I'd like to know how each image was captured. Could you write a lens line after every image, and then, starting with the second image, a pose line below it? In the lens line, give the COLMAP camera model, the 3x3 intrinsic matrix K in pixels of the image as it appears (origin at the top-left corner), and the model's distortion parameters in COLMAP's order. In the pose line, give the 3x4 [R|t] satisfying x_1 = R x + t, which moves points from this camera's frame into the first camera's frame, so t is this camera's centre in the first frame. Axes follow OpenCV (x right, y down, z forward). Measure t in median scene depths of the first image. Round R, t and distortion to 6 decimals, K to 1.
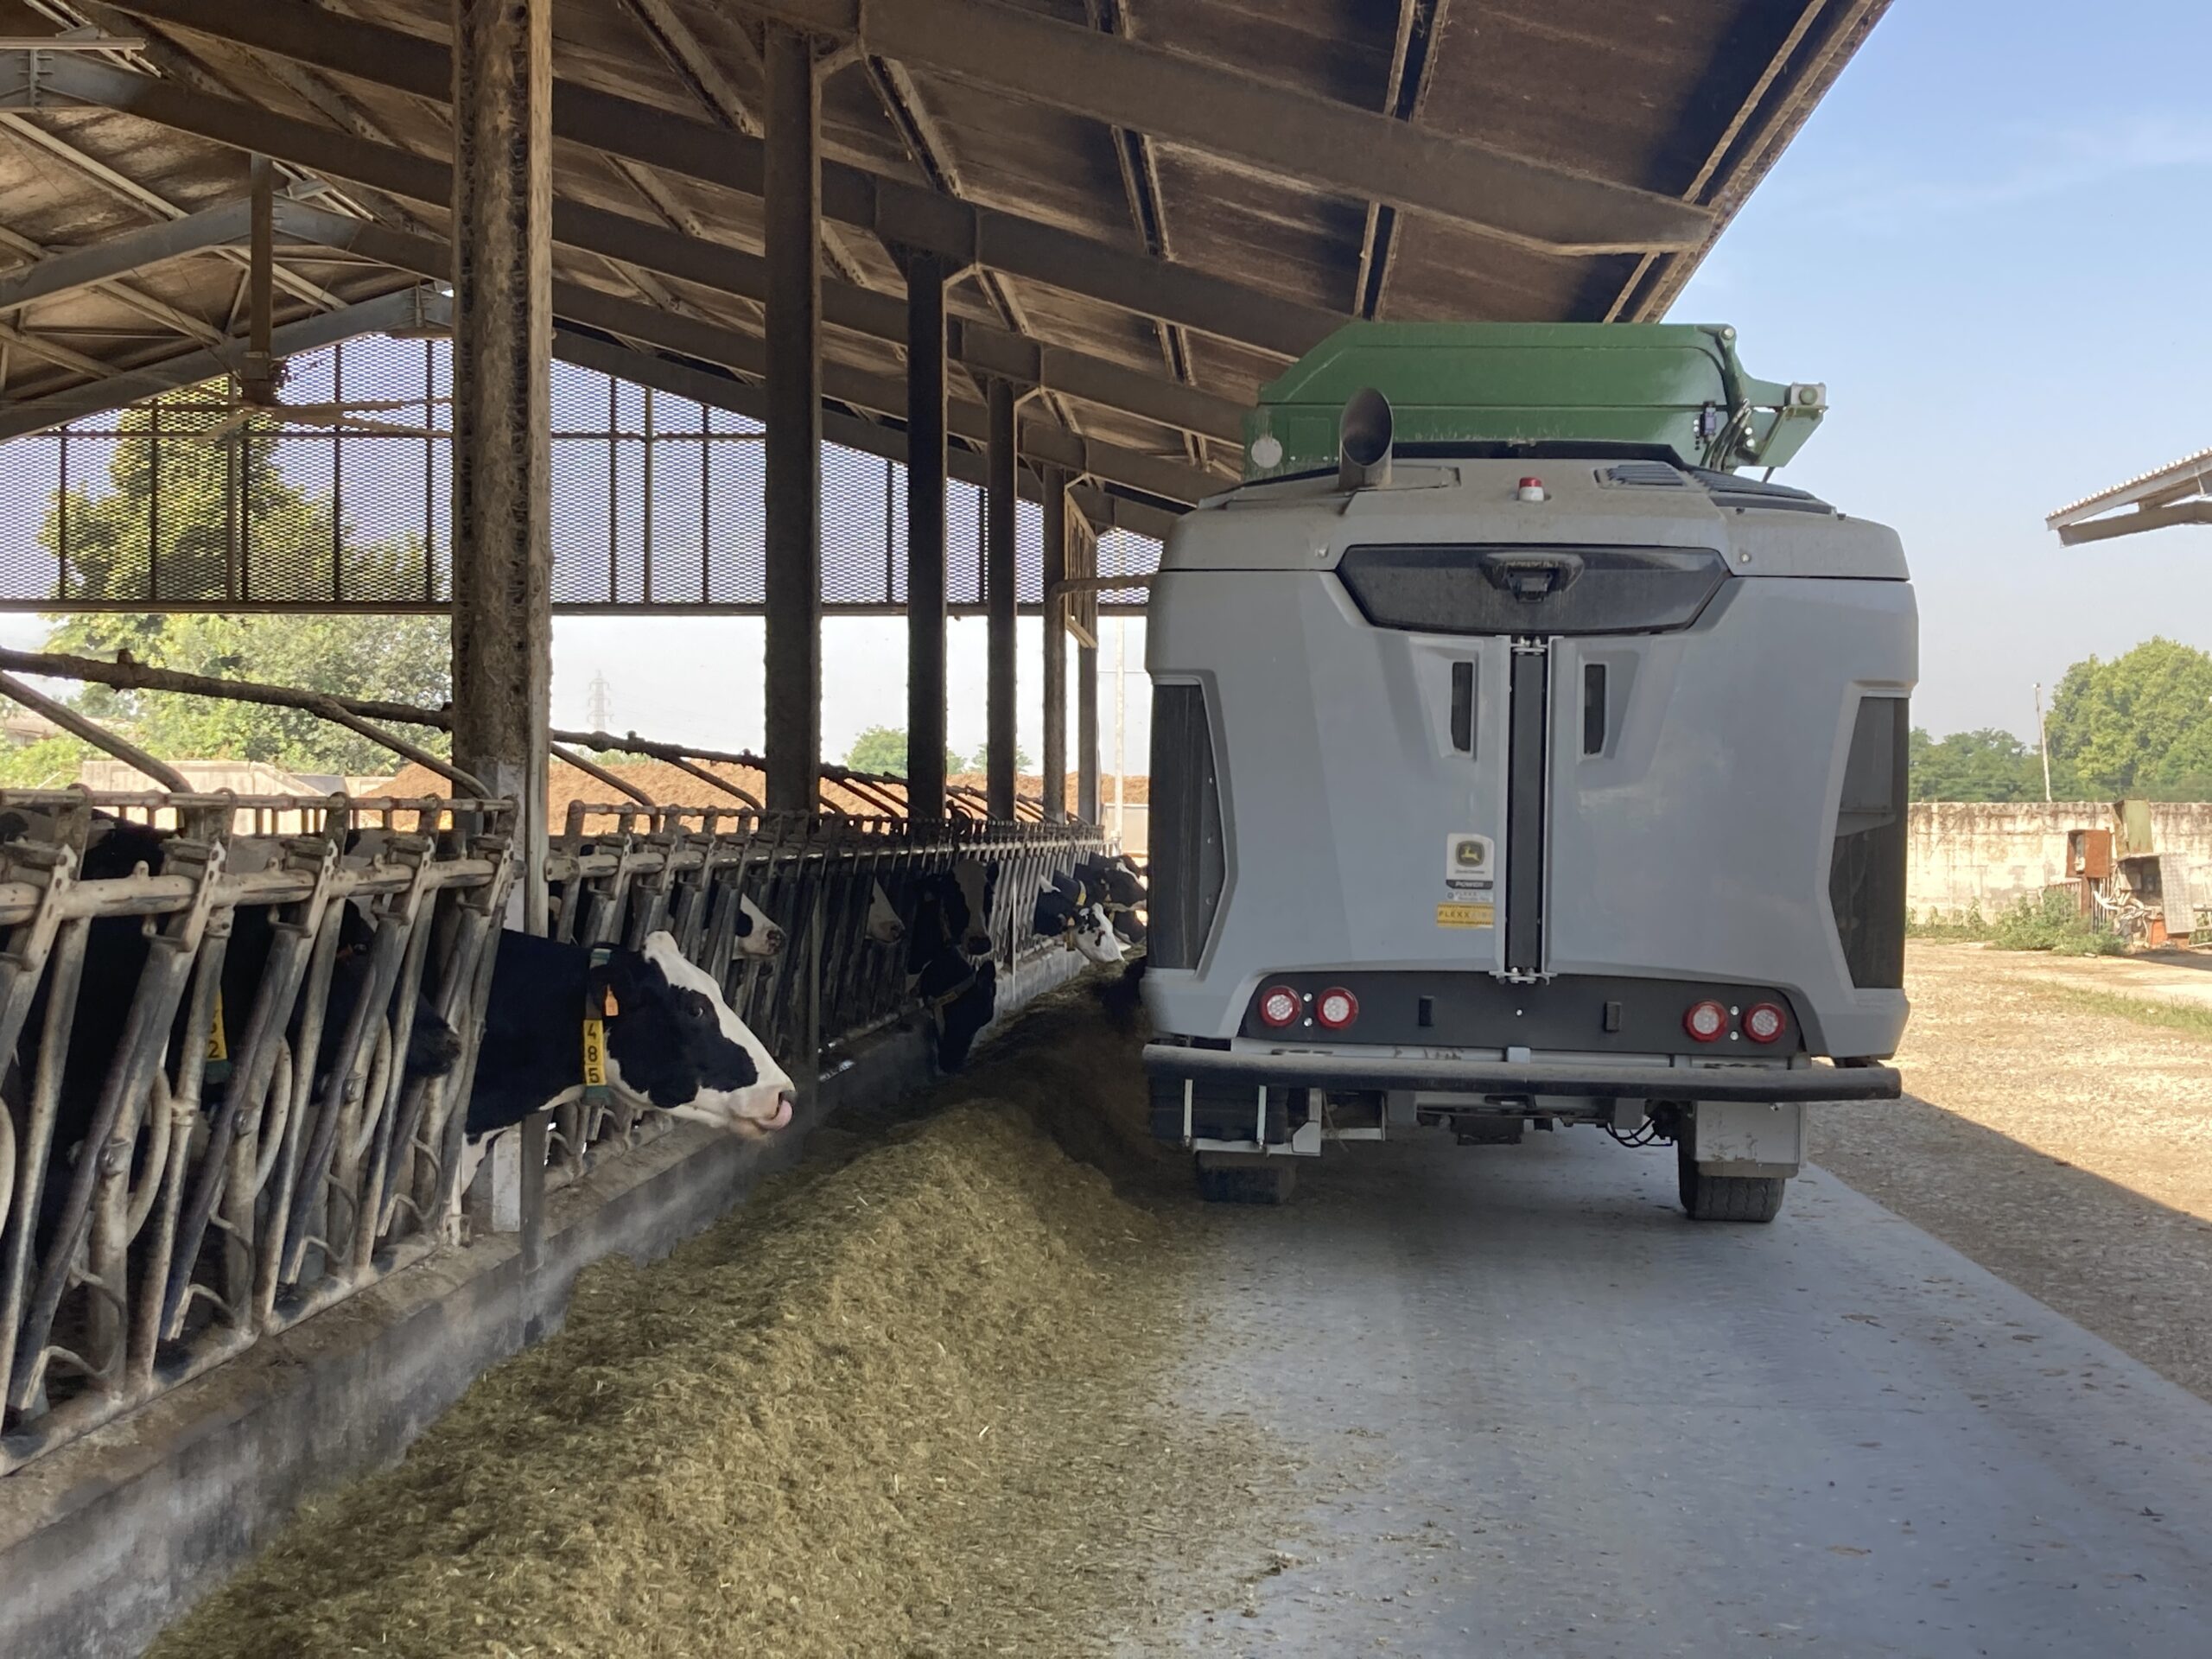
lens RADIAL K [[3049.7, 0, 1117.5], [0, 3049.7, 831.0], [0, 0, 1]] dist [0.126564, 0.000000]
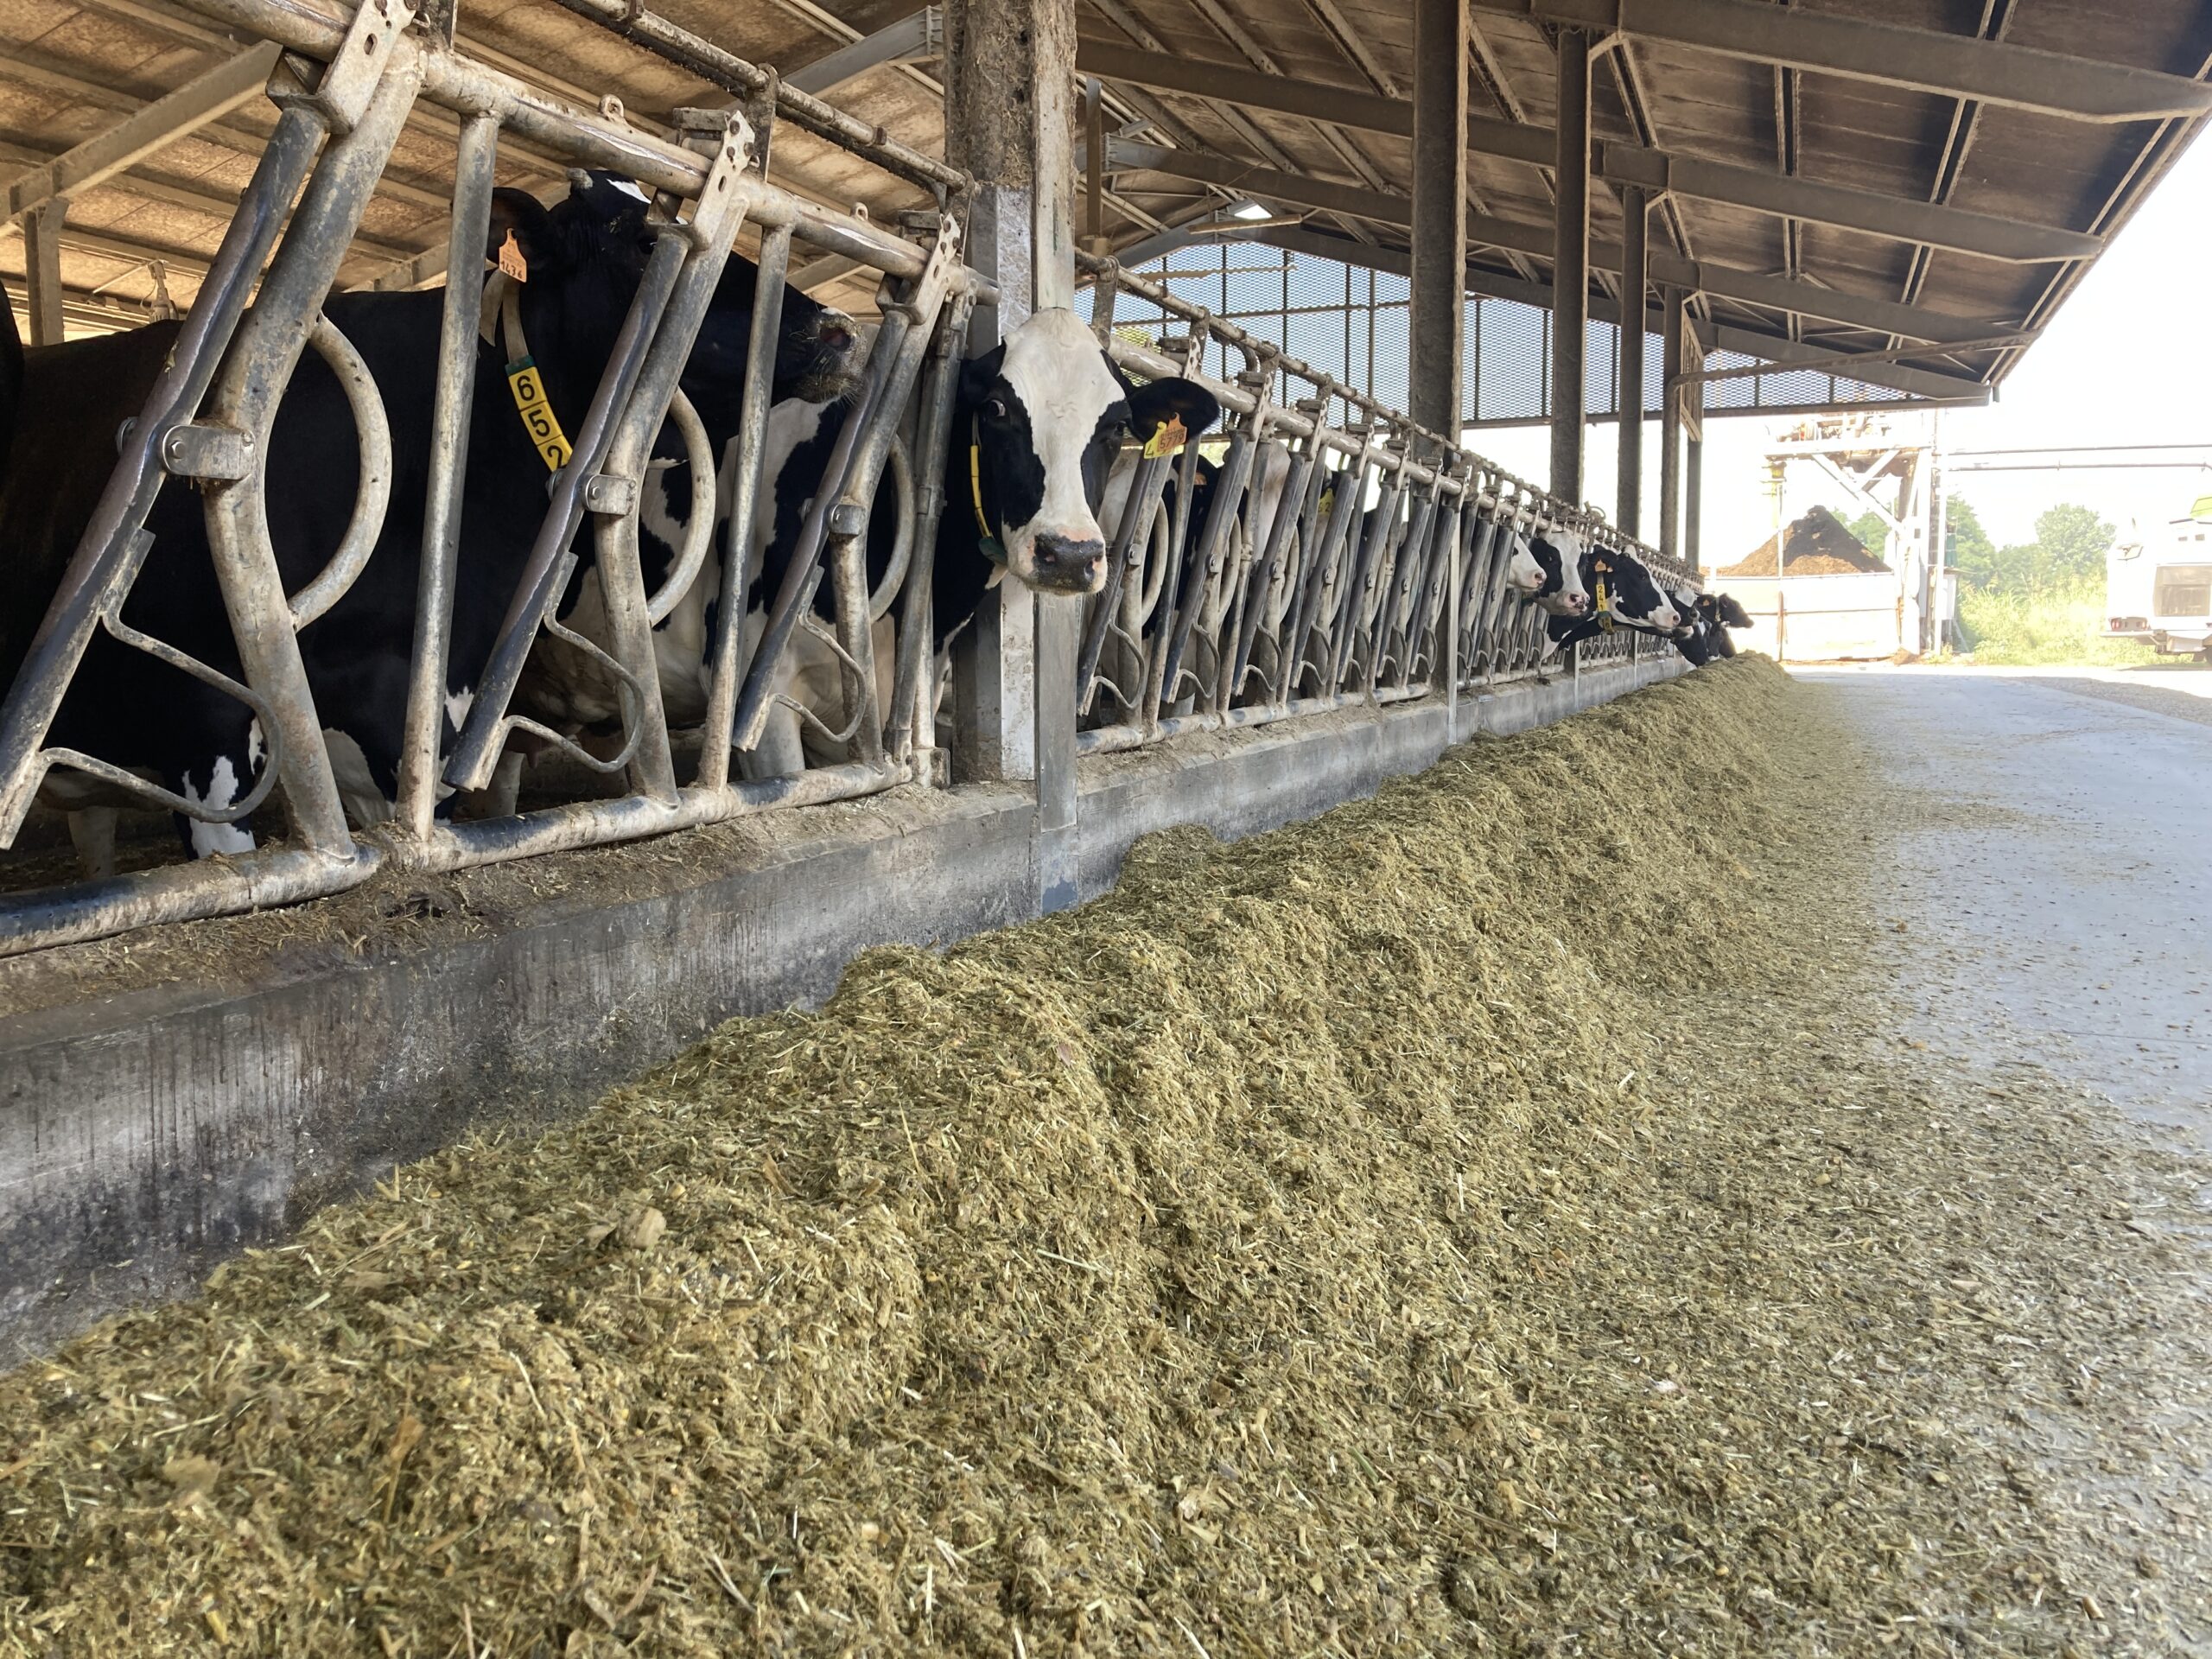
lens RADIAL K [[1830.0, 0, 1081.7], [0, 1830.0, 778.4], [0, 0, 1]] dist [0.029018, -0.039746]
pose [[0.948262, 0.017146, -0.317024, -0.027746], [0.007994, 0.996935, 0.077831, 0.092256], [0.317387, -0.076338, 0.945219, 0.543674]]
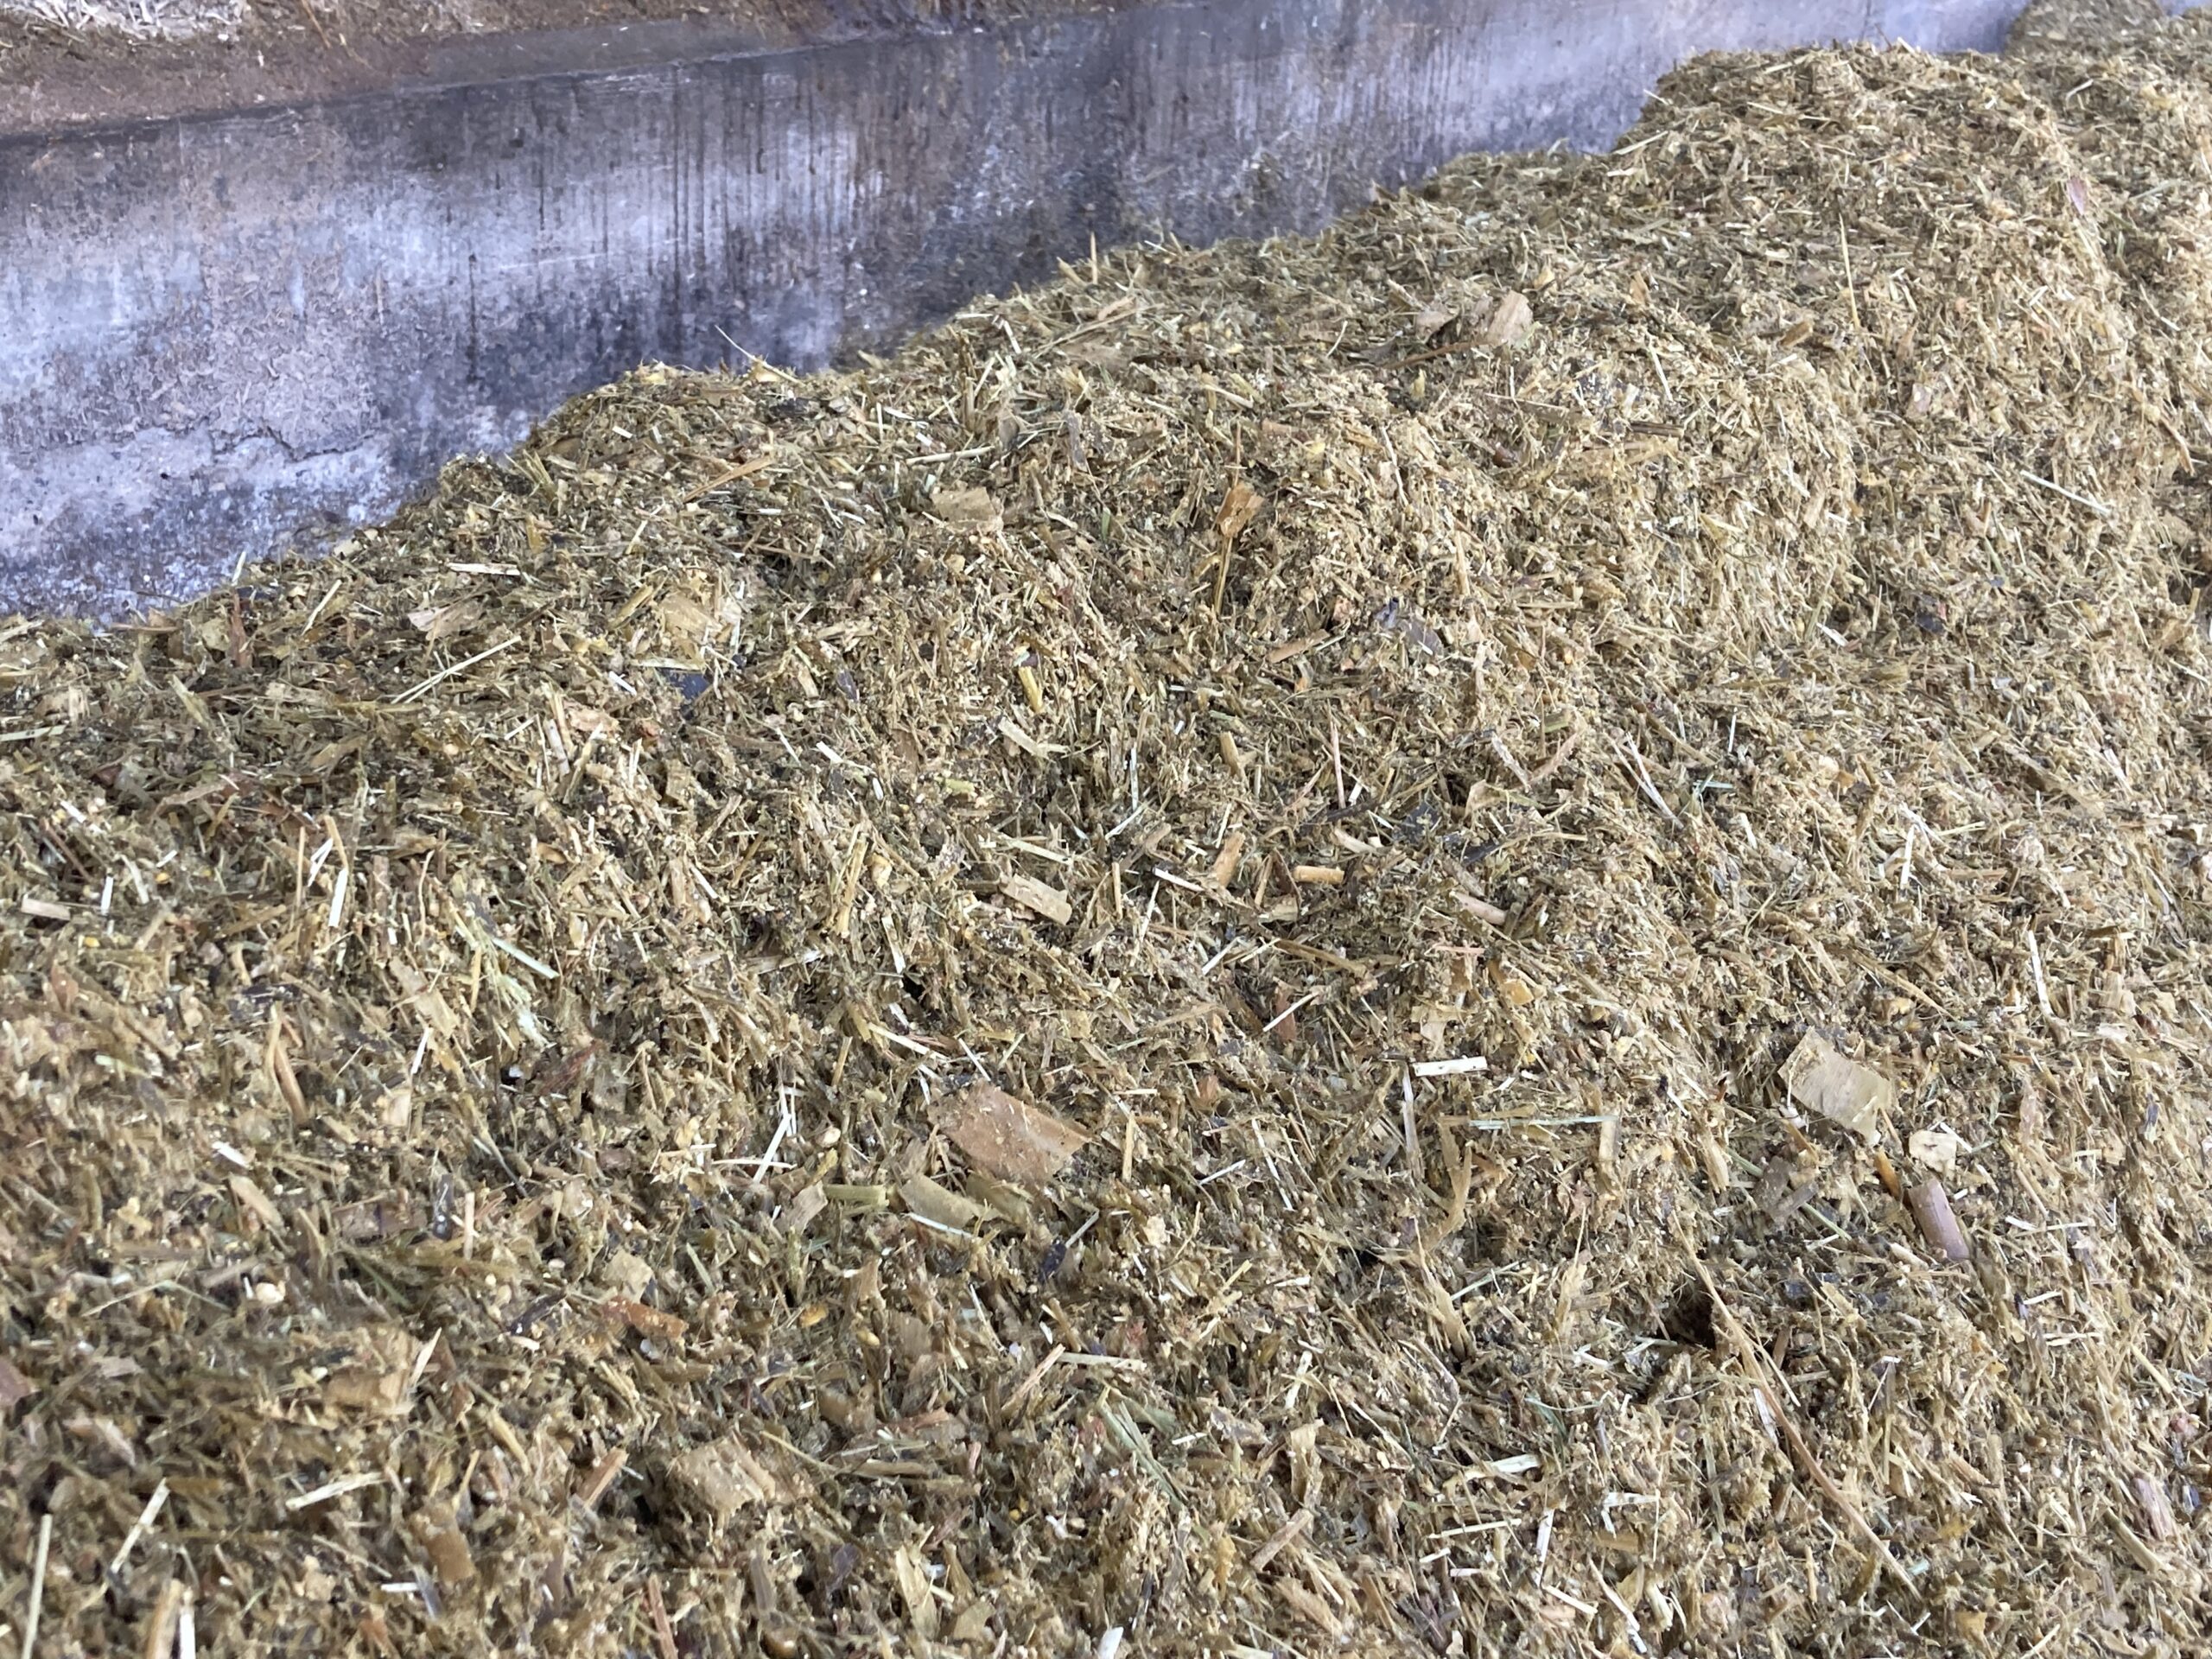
lens RADIAL K [[2718.5, 0, 1097.7], [0, 2718.5, 809.2], [0, 0, 1]] dist [0.053935, 0.000000]
pose [[0.832614, 0.237636, -0.500284, -0.043598], [-0.035254, 0.924184, 0.380317, 0.106942], [0.552731, -0.299021, 0.777866, 0.535979]]
